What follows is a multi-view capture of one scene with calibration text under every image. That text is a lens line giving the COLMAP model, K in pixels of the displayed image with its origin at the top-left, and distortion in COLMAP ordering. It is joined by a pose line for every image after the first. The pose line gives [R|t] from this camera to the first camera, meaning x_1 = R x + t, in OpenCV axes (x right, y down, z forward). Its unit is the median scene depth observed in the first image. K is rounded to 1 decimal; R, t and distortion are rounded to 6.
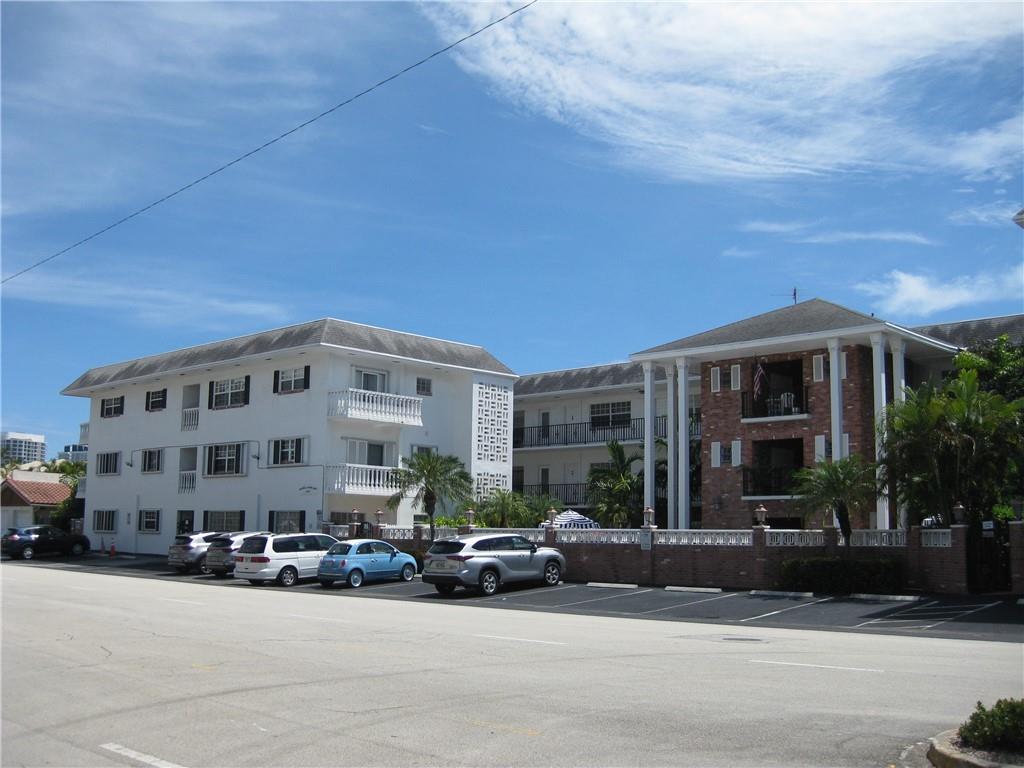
lens RADIAL K [[1107.1, 0, 512.0], [0, 1107.1, 384.0], [0, 0, 1]] dist [-0.132098, 0.009069]
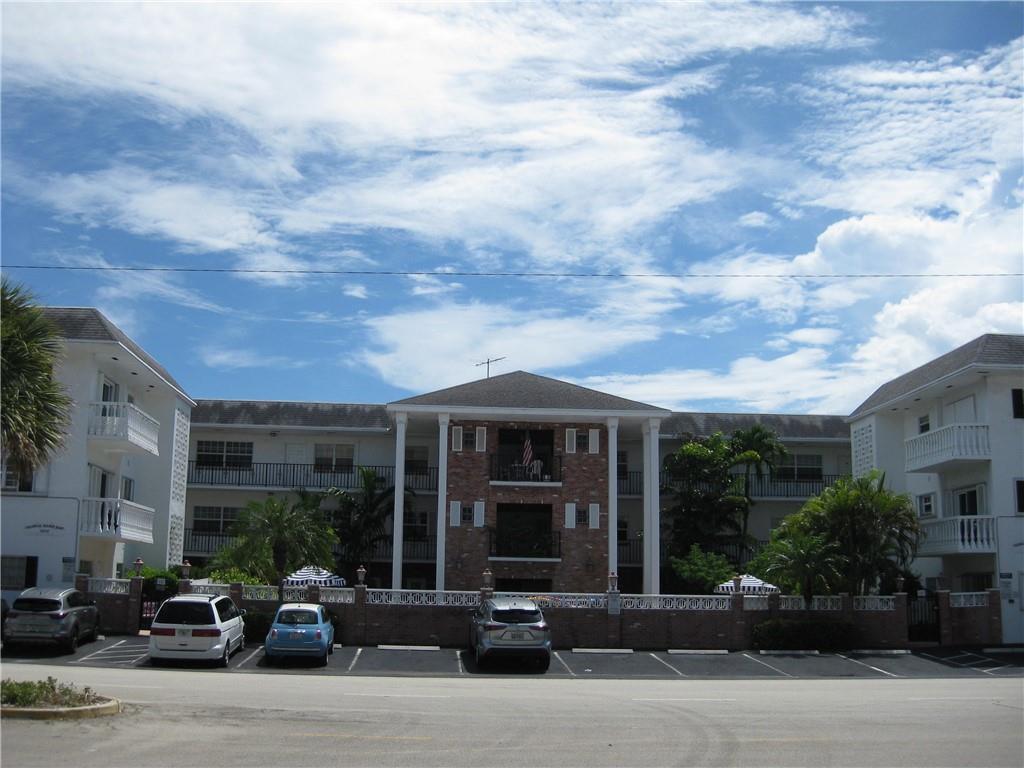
lens RADIAL K [[1107.1, 0, 512.0], [0, 1107.1, 384.0], [0, 0, 1]] dist [-0.132098, 0.009069]
pose [[0.687114, 0.133937, 0.714097, -0.534608], [-0.107348, 0.990789, -0.082541, 0.025816], [-0.718575, -0.019942, 0.695163, 0.280727]]
